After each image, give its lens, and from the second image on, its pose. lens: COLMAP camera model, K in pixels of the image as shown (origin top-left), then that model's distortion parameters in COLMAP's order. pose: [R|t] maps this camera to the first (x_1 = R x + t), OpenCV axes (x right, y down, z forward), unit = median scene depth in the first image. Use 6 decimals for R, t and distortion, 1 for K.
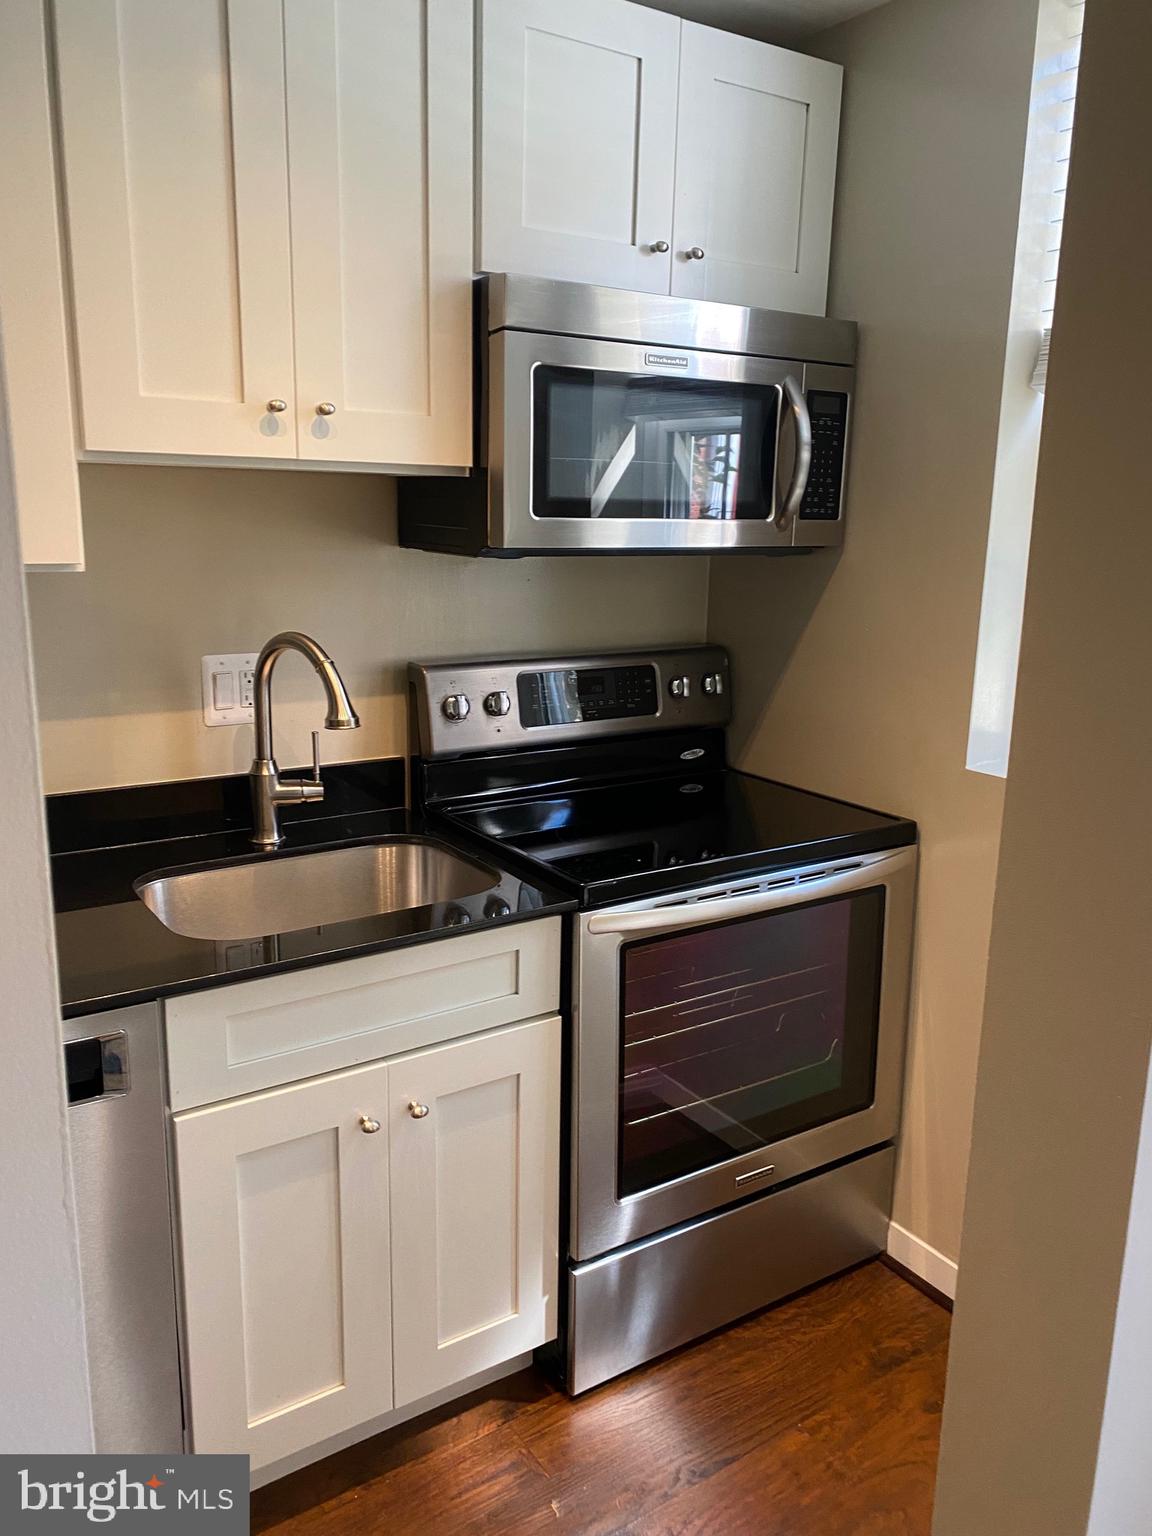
lens RADIAL K [[1167.1, 0, 575.6], [0, 1167.1, 764.0], [0, 0, 1]] dist [0.141334, -0.228366]
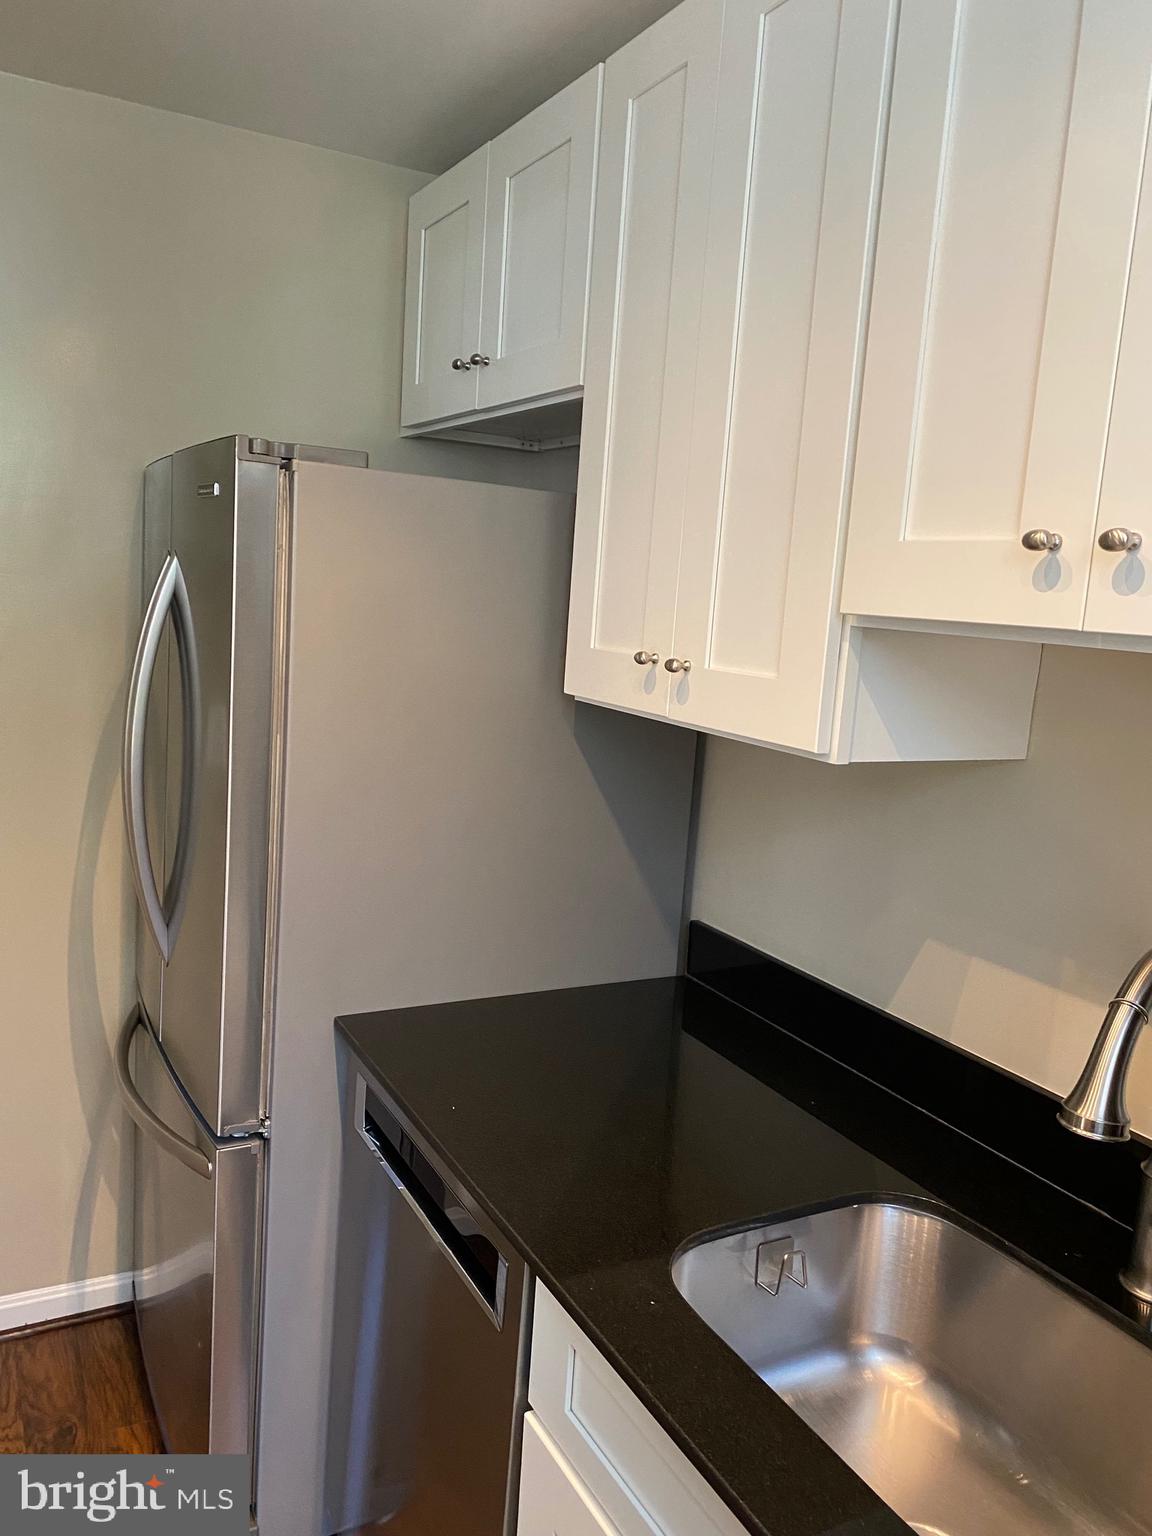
lens RADIAL K [[1166.8, 0, 571.1], [0, 1166.8, 764.5], [0, 0, 1]] dist [0.025744, -0.001969]
pose [[-0.077988, 0.128179, -0.988680, 0.333564], [-0.282405, 0.948241, 0.145212, -0.210167], [0.956120, 0.290533, -0.037753, 0.810176]]
